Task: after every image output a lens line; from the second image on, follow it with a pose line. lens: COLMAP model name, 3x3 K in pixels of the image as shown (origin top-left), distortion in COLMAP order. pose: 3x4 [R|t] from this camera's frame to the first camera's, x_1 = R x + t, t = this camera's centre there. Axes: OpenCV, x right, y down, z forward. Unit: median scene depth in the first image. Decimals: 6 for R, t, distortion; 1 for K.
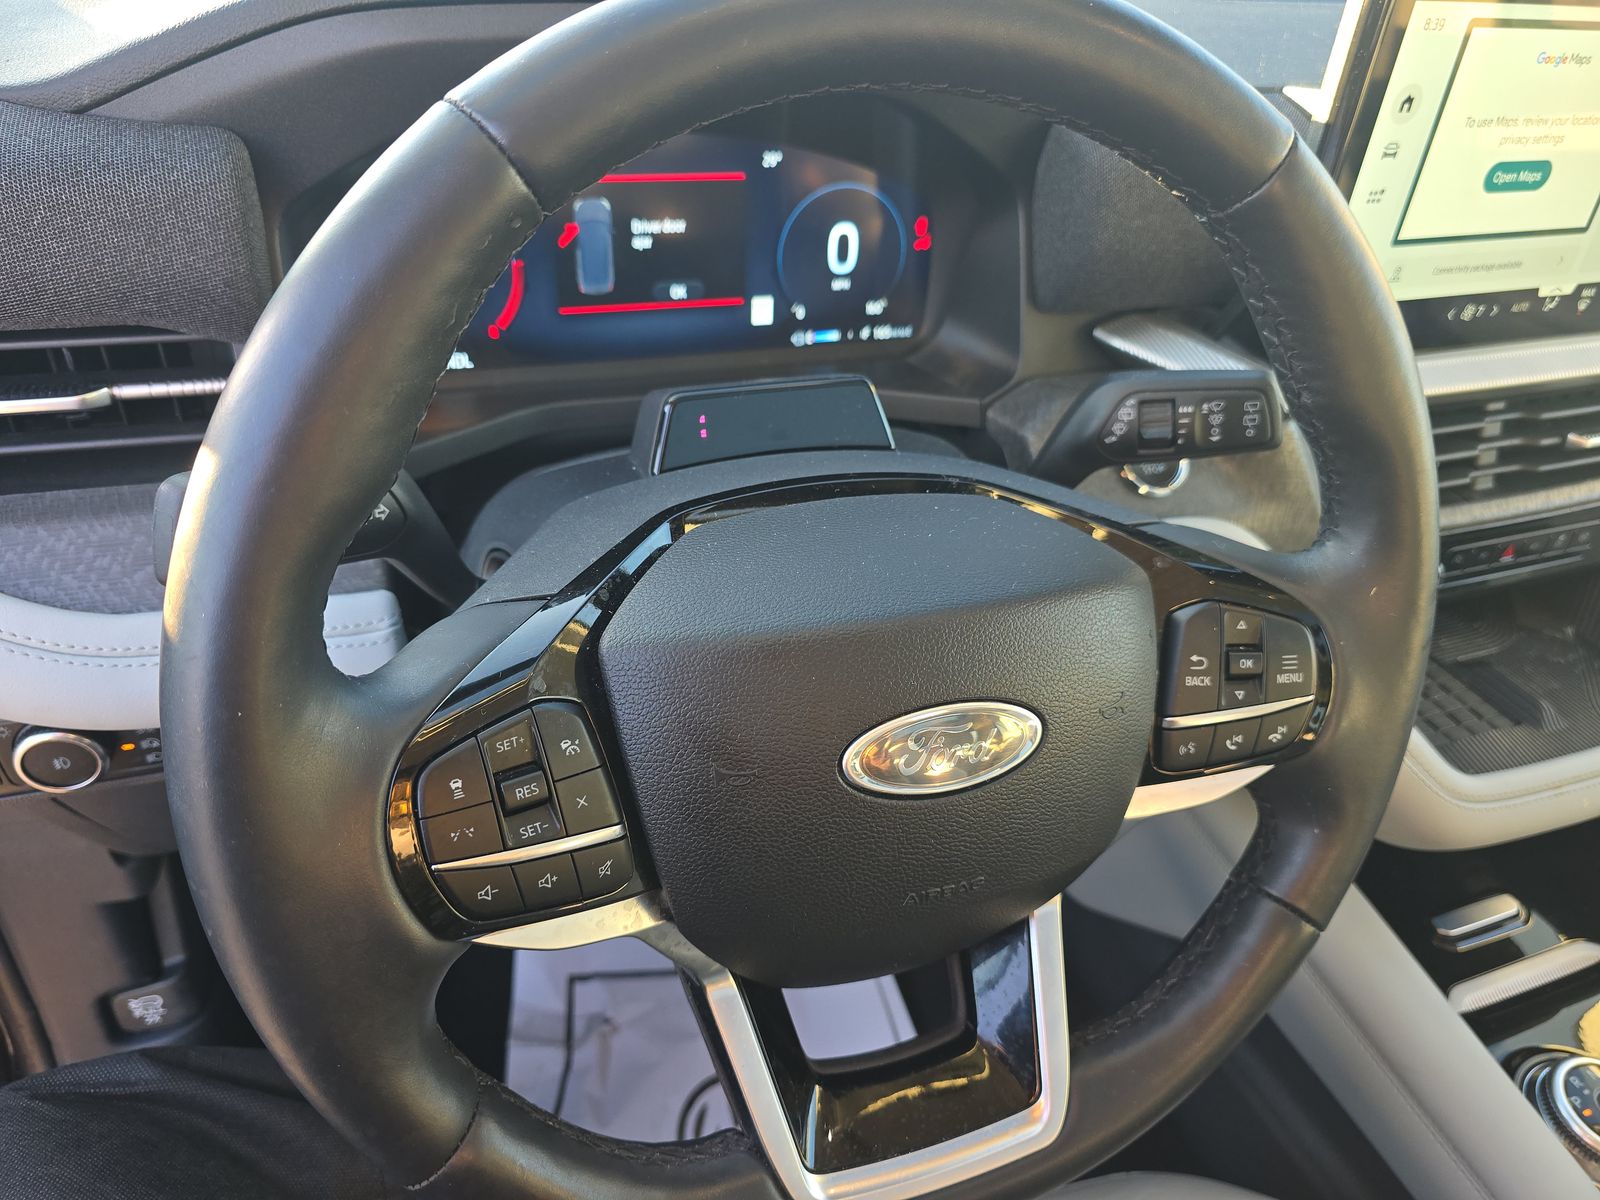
lens RADIAL K [[1086.8, 0, 800.0], [0, 1086.8, 600.0], [0, 0, 1]] dist [-0.003511, 0.000650]
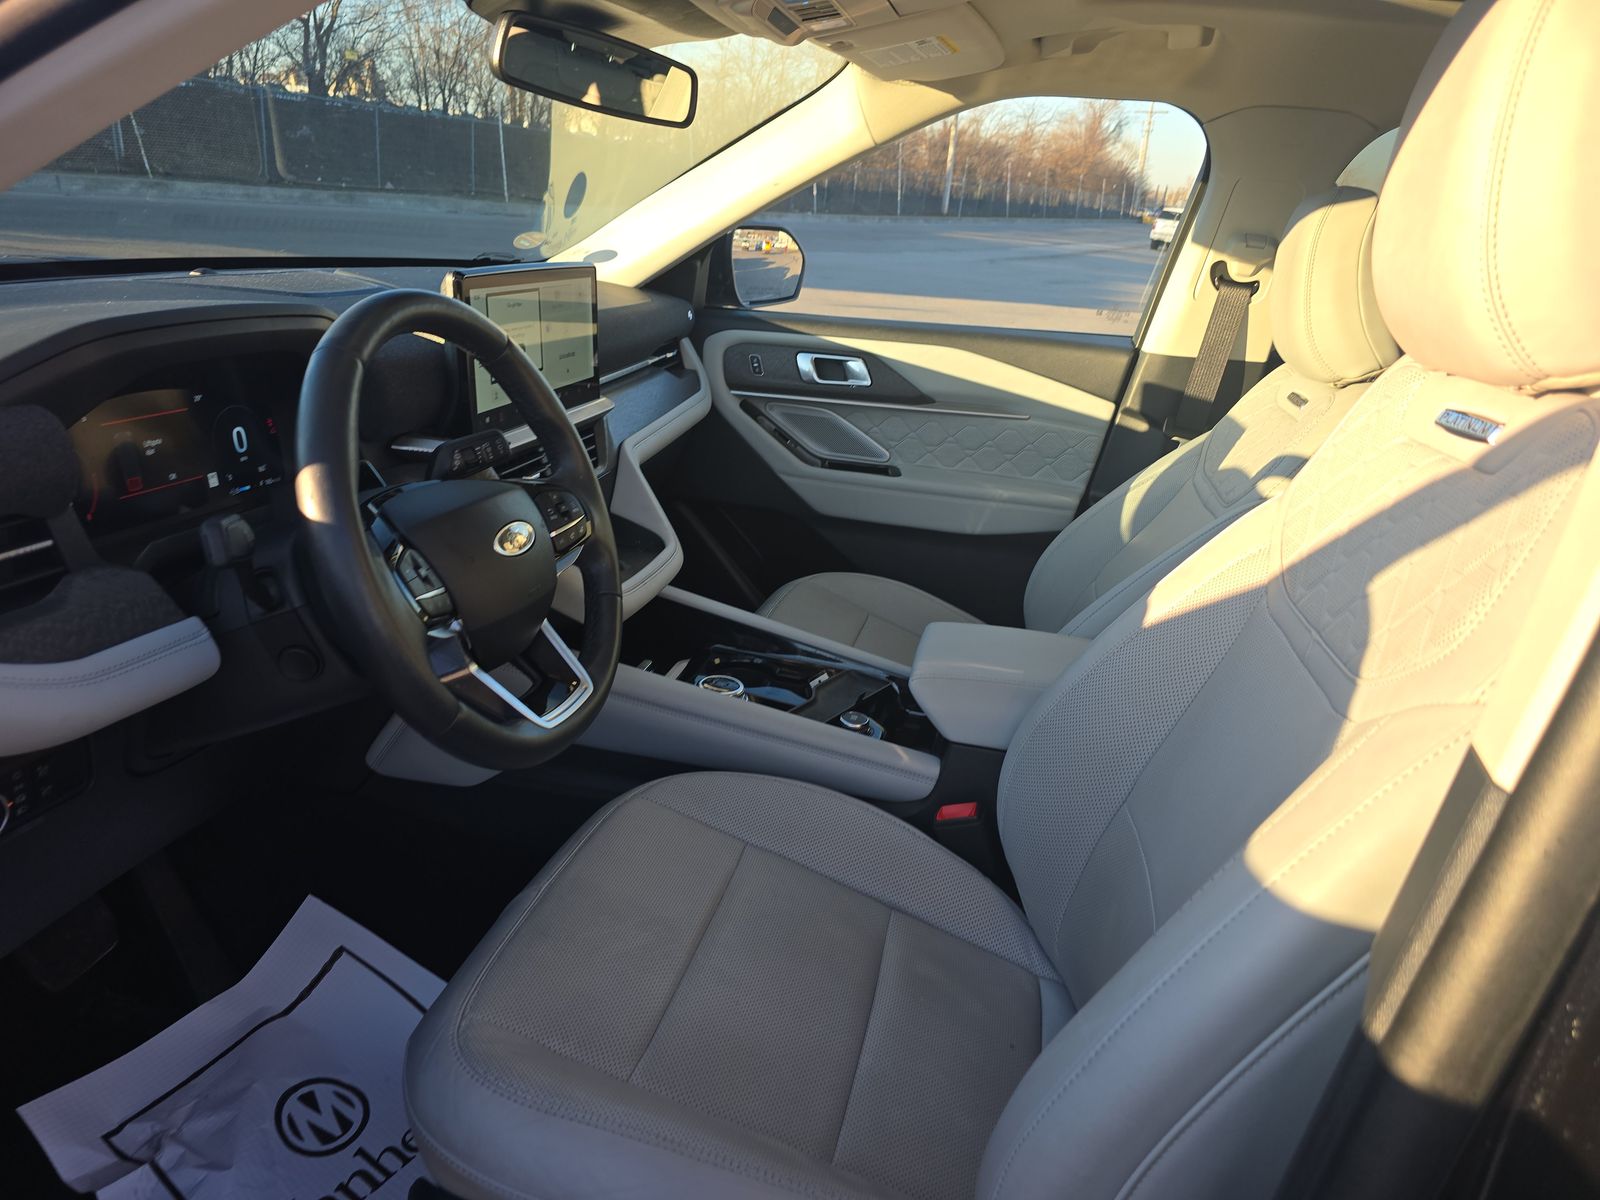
lens RADIAL K [[1086.8, 0, 800.0], [0, 1086.8, 600.0], [0, 0, 1]] dist [-0.003511, 0.000650]
pose [[0.557848, -0.307827, 0.770745, -0.967734], [0.460674, 0.887322, 0.020961, 0.322234], [-0.690352, 0.343370, 0.636798, -0.740950]]
